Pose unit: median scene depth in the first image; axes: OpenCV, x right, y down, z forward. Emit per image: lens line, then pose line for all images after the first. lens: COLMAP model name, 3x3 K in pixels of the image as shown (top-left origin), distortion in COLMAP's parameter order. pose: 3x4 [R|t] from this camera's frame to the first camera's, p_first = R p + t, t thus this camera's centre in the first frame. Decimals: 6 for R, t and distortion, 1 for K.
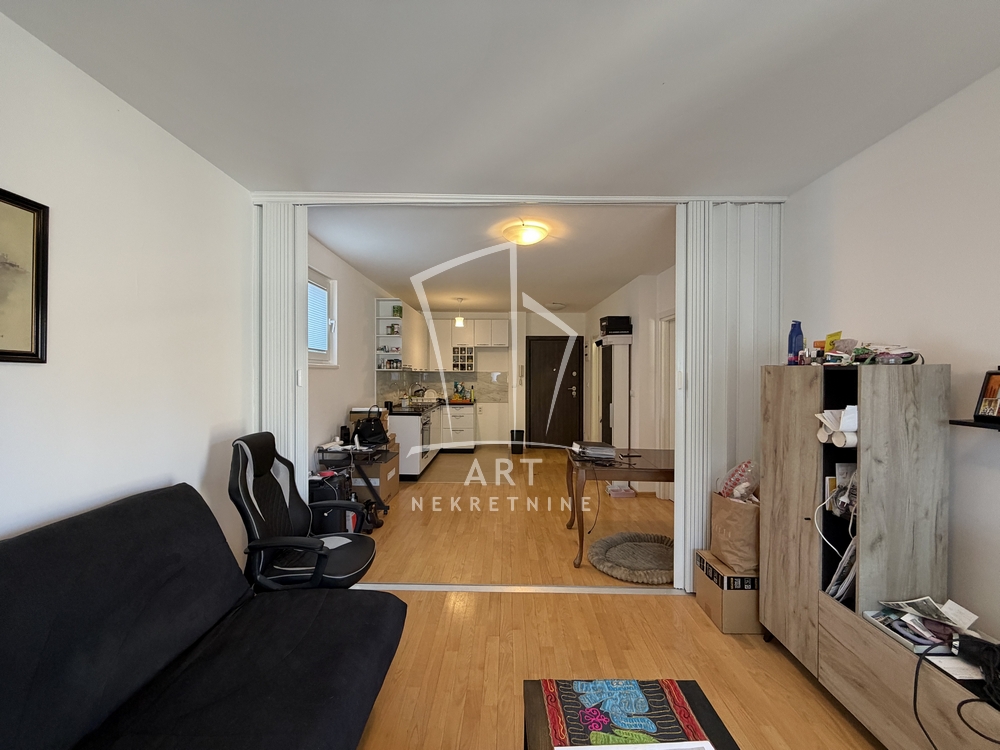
lens RADIAL K [[398.2, 0, 495.7], [0, 398.2, 377.3], [0, 0, 1]] dist [0.000765, 0.000161]
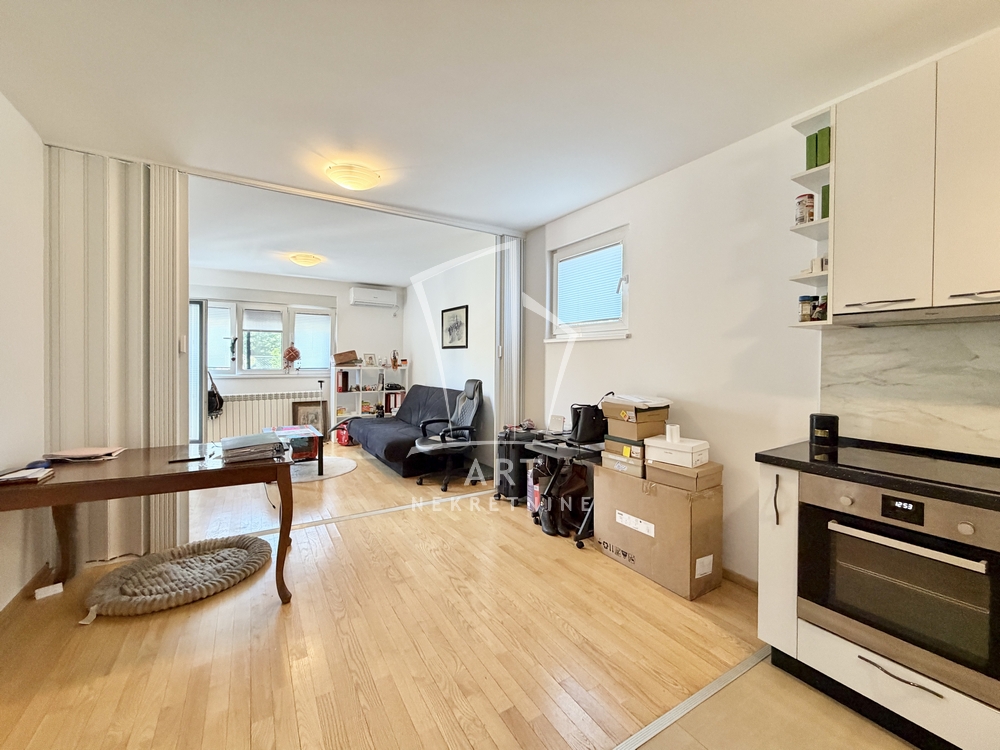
lens RADIAL K [[411.0, 0, 494.8], [0, 411.0, 365.2], [0, 0, 1]] dist [0.000273, -0.000079]
pose [[-0.845338, -0.006427, -0.534193, 0.191159], [-0.016557, 0.999762, 0.014172, 0.018512], [0.533975, 0.020825, -0.845244, 1.270100]]
